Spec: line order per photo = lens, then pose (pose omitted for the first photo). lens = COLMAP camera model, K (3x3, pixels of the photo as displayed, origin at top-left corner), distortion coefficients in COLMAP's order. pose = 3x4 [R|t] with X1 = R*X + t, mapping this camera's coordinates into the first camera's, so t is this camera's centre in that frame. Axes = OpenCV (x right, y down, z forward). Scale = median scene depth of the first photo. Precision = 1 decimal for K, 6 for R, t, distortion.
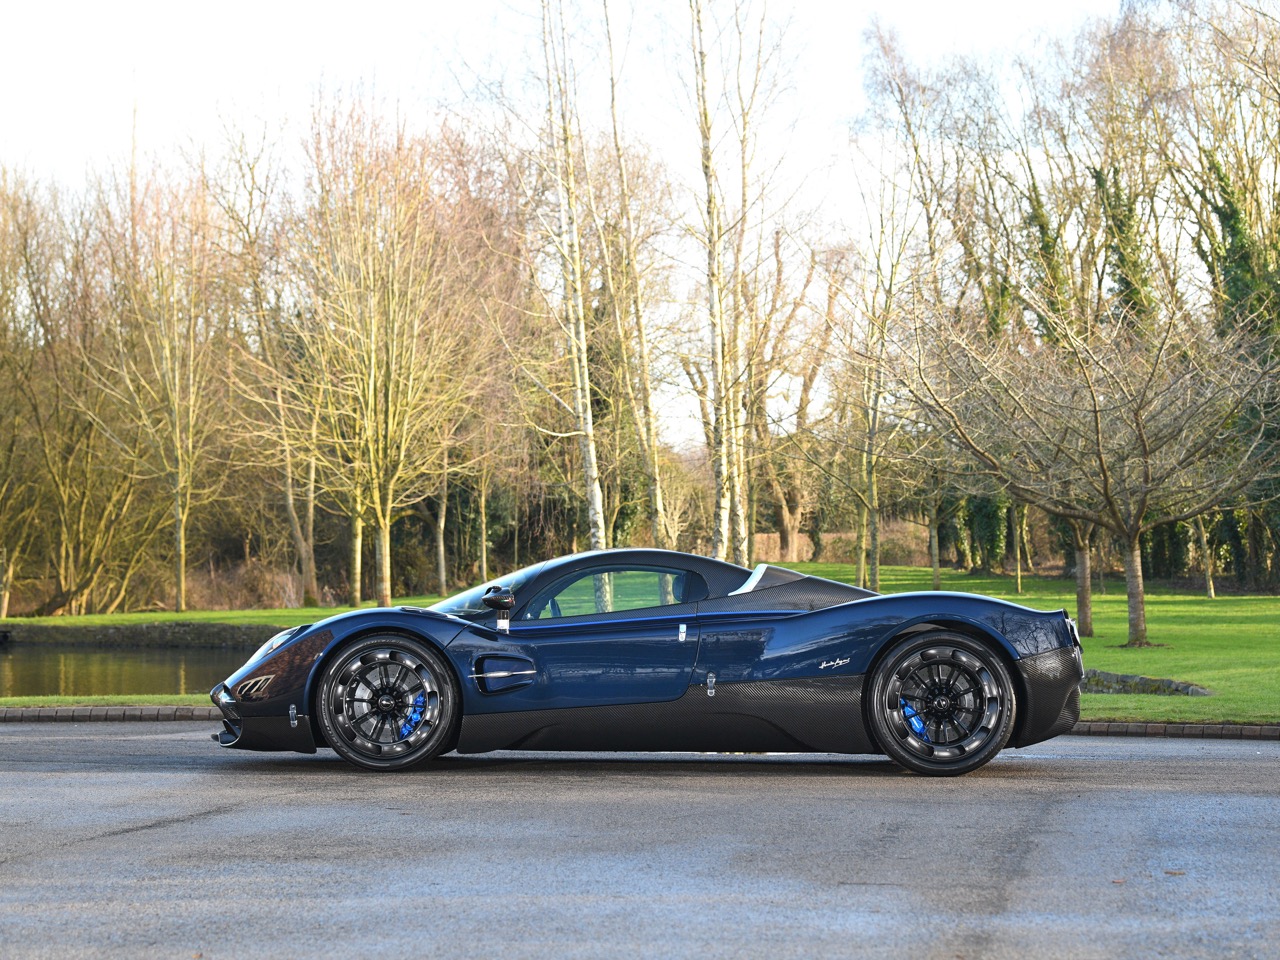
lens RADIAL K [[2976.0, 0, 656.5], [0, 2976.0, 530.8], [0, 0, 1]] dist [0.074135, 0.000000]
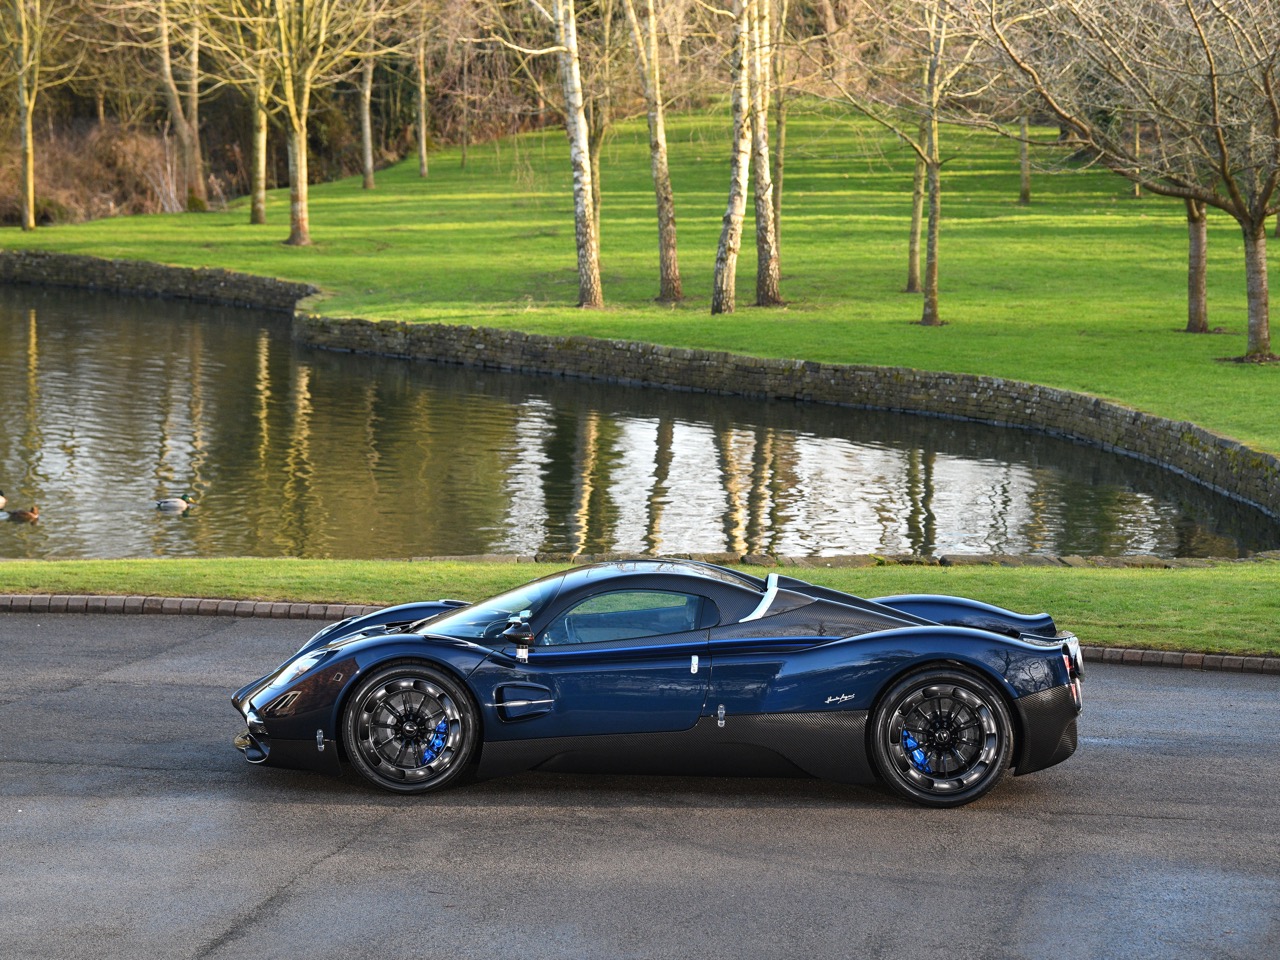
lens RADIAL K [[4524.1, 0, 643.9], [0, 4524.1, 476.4], [0, 0, 1]] dist [0.594479, 0.000000]
pose [[0.999921, 0.012499, 0.001562, -0.004348], [-0.012595, 0.990303, 0.138353, -0.088244], [0.000182, -0.138362, 0.990382, -0.197802]]
